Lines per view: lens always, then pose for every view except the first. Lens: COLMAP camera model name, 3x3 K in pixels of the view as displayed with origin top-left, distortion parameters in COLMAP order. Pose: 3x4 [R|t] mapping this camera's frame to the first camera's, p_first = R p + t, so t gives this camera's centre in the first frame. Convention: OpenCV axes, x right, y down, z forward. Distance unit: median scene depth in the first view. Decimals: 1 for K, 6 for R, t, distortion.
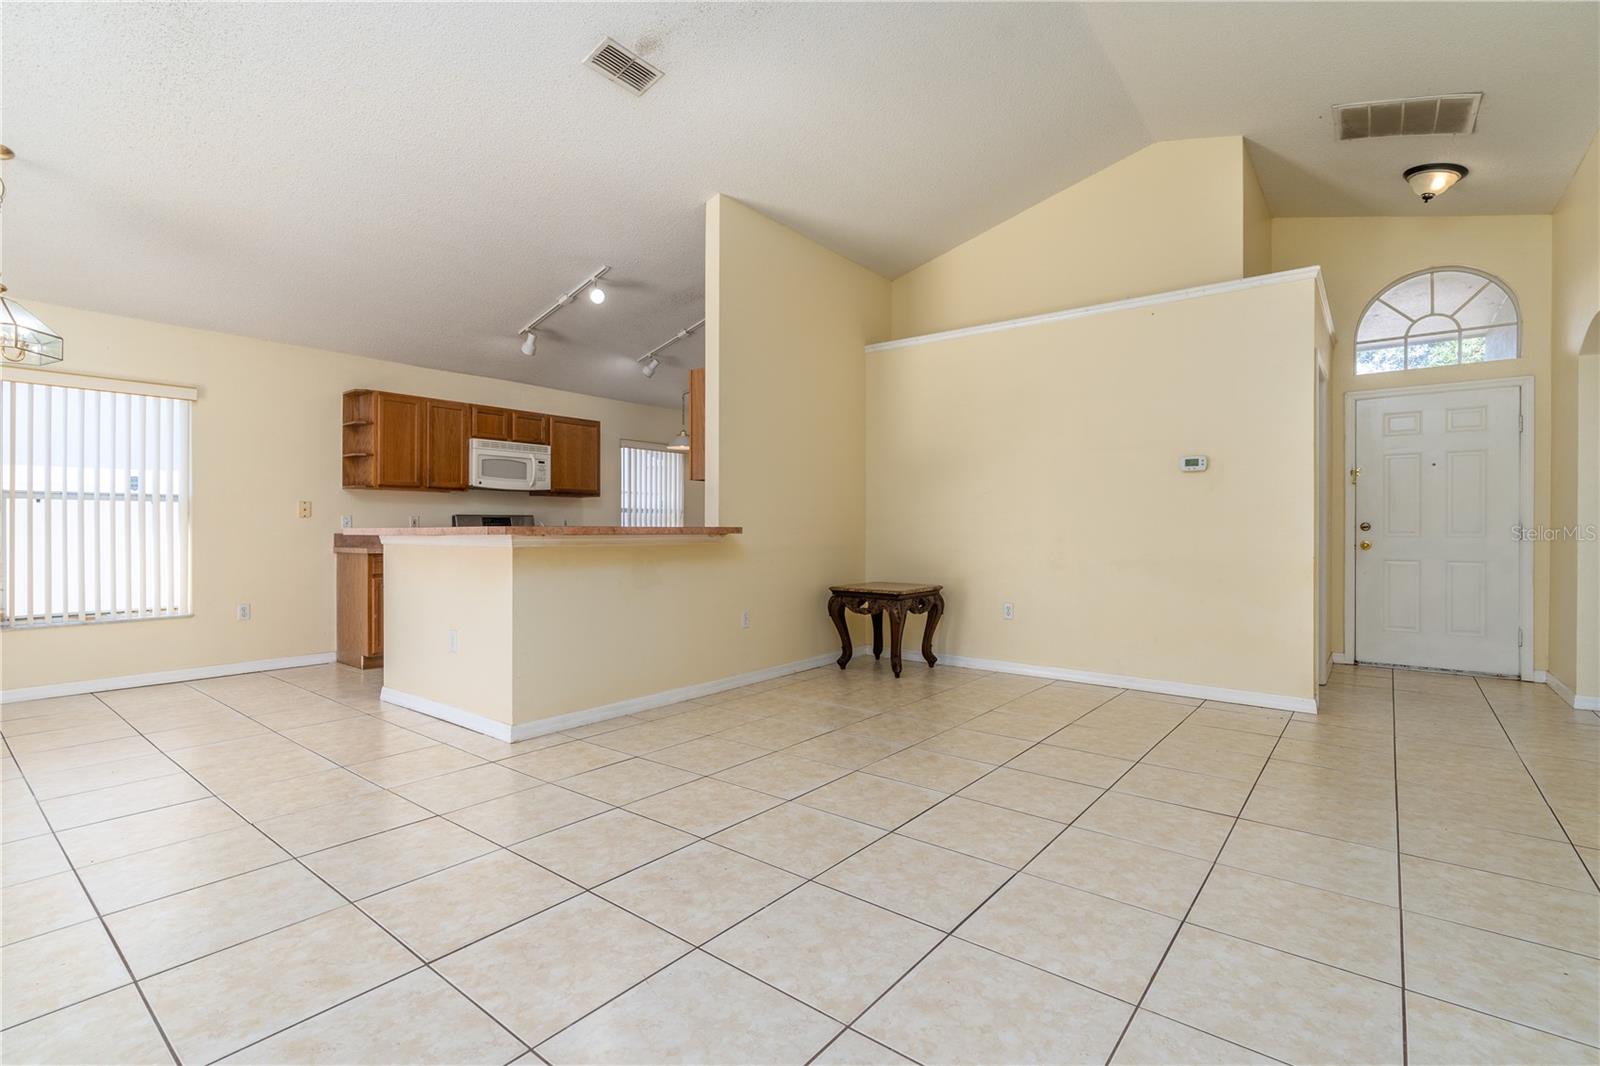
lens RADIAL K [[733.4, 0, 802.6], [0, 733.4, 525.8], [0, 0, 1]] dist [-0.003067, 0.001113]
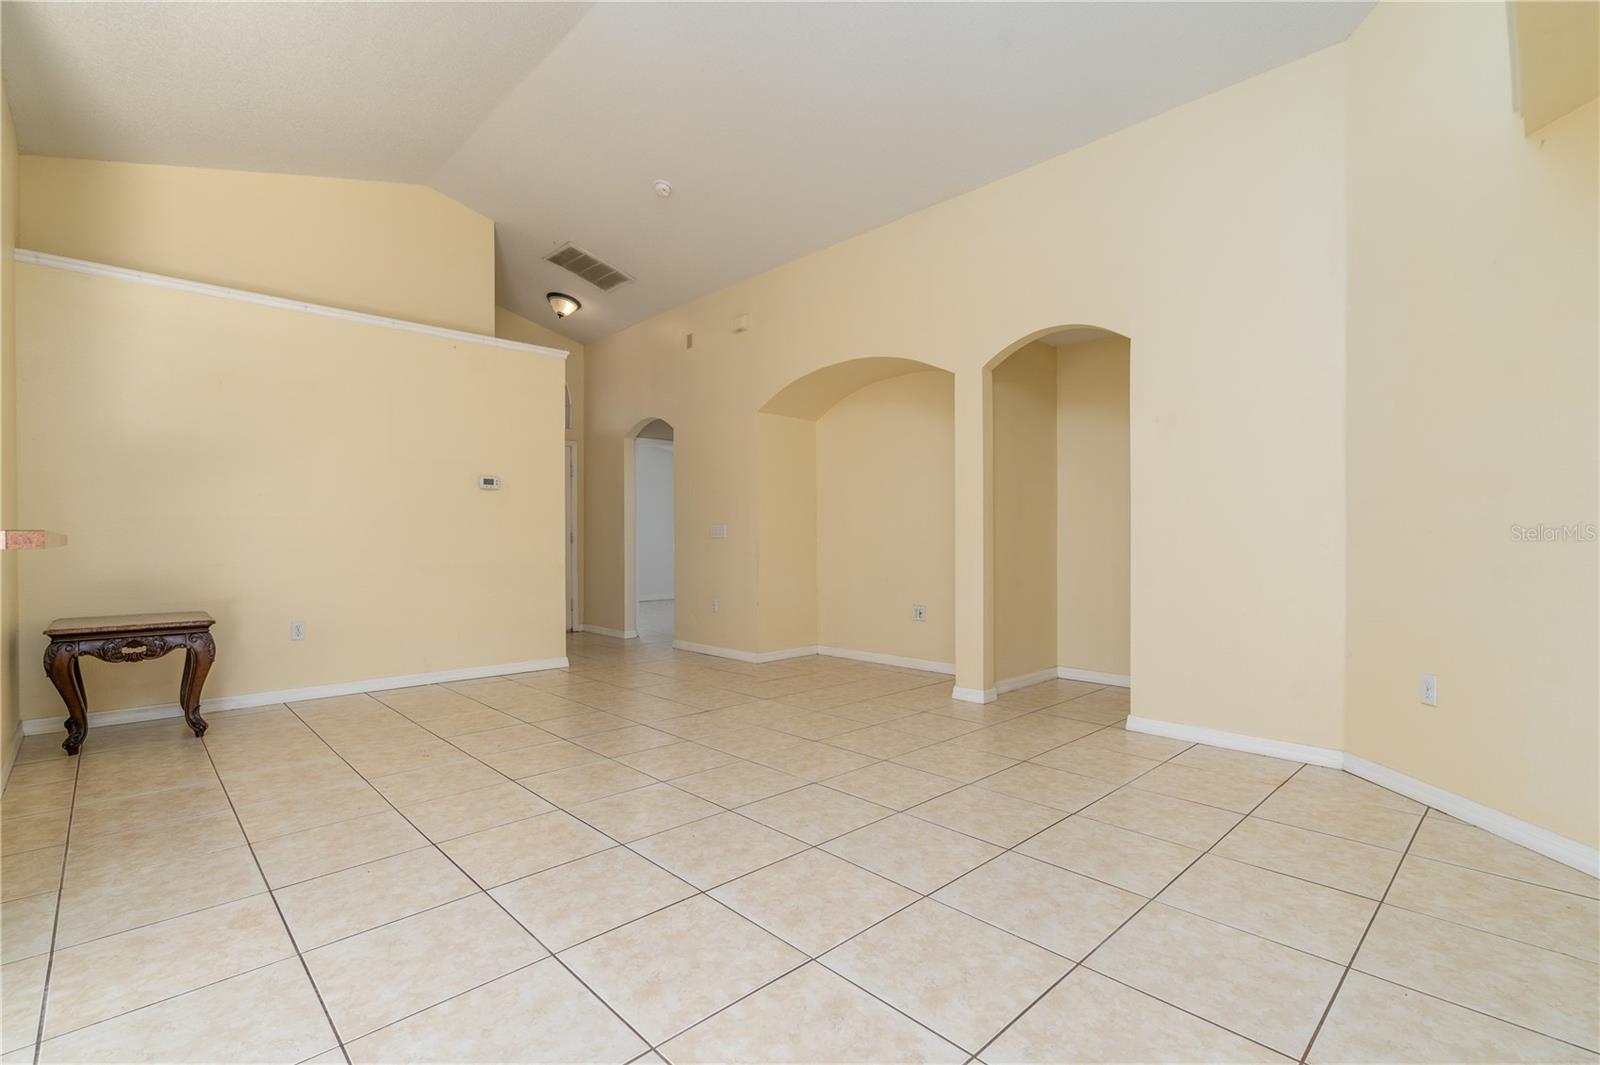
lens RADIAL K [[733.4, 0, 784.8], [0, 733.4, 536.8], [0, 0, 1]] dist [-0.003067, 0.001113]
pose [[0.145373, 0.000492, 0.989377, -0.528955], [0.000948, 0.999999, -0.000637, 0.004845], [-0.989376, 0.001030, 0.145372, 0.309328]]
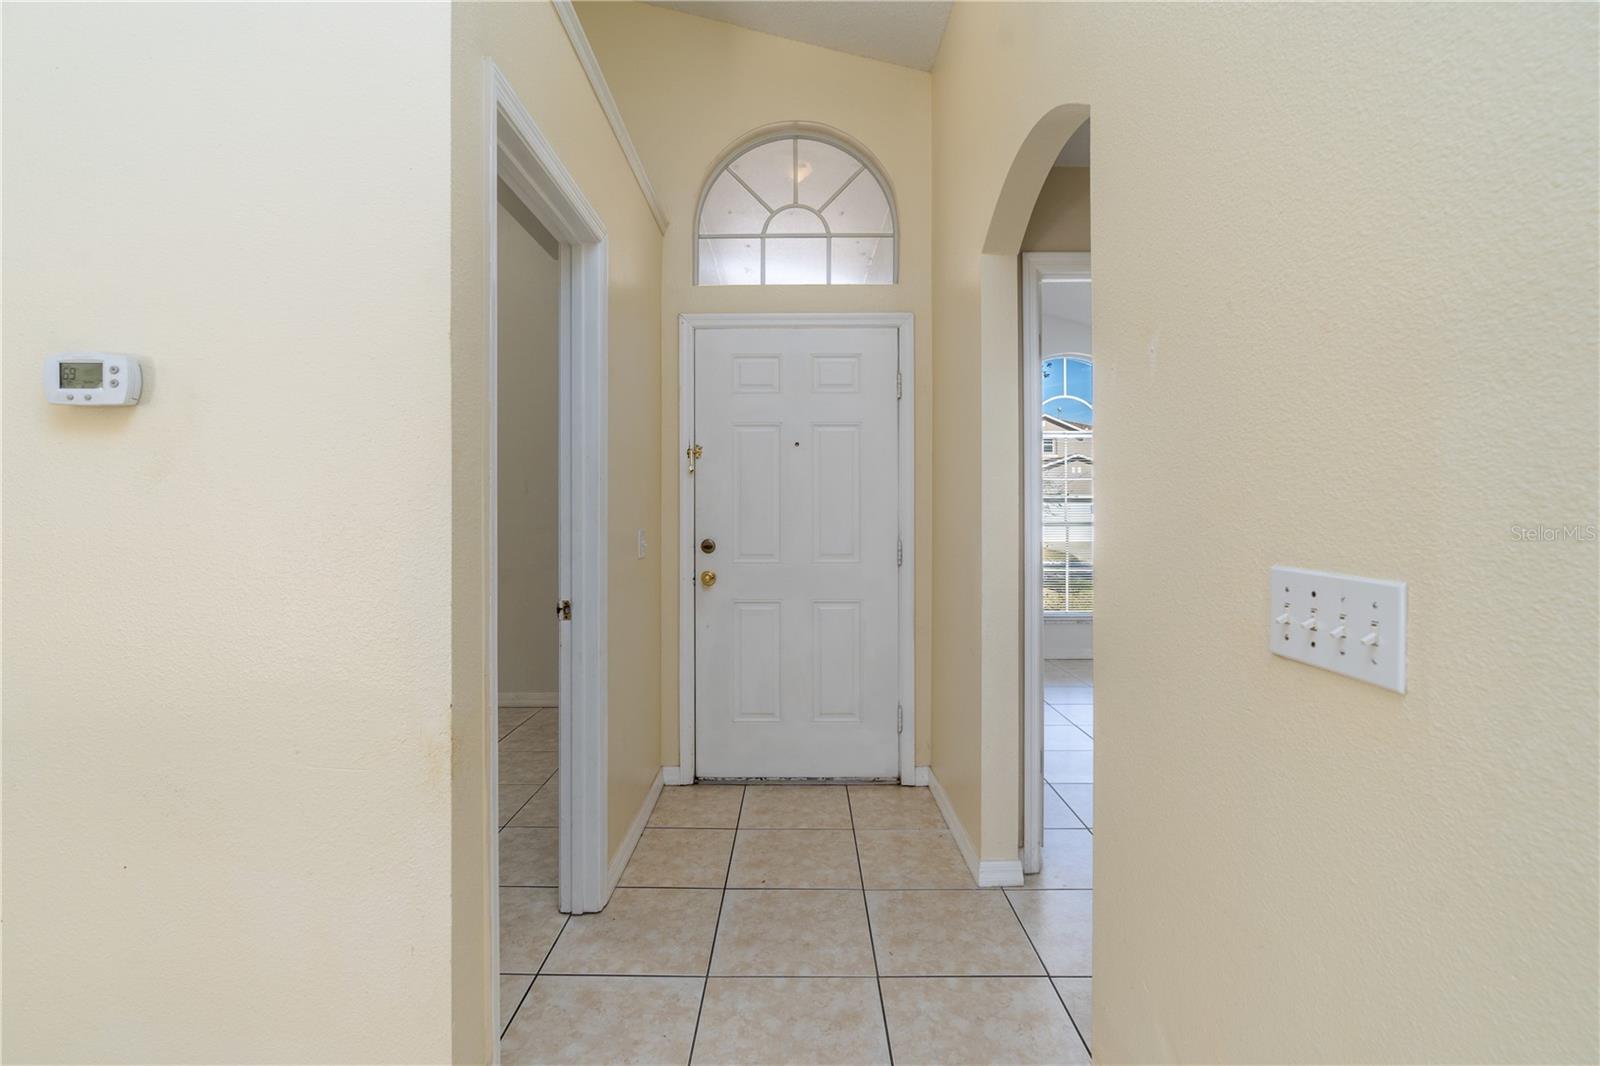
lens RADIAL K [[733.4, 0, 797.2], [0, 733.4, 527.7], [0, 0, 1]] dist [-0.003067, 0.001113]
pose [[0.783379, -0.019010, 0.621254, 0.512821], [0.005268, 0.999699, 0.023946, -0.030778], [-0.621522, -0.015486, 0.783244, 0.553652]]
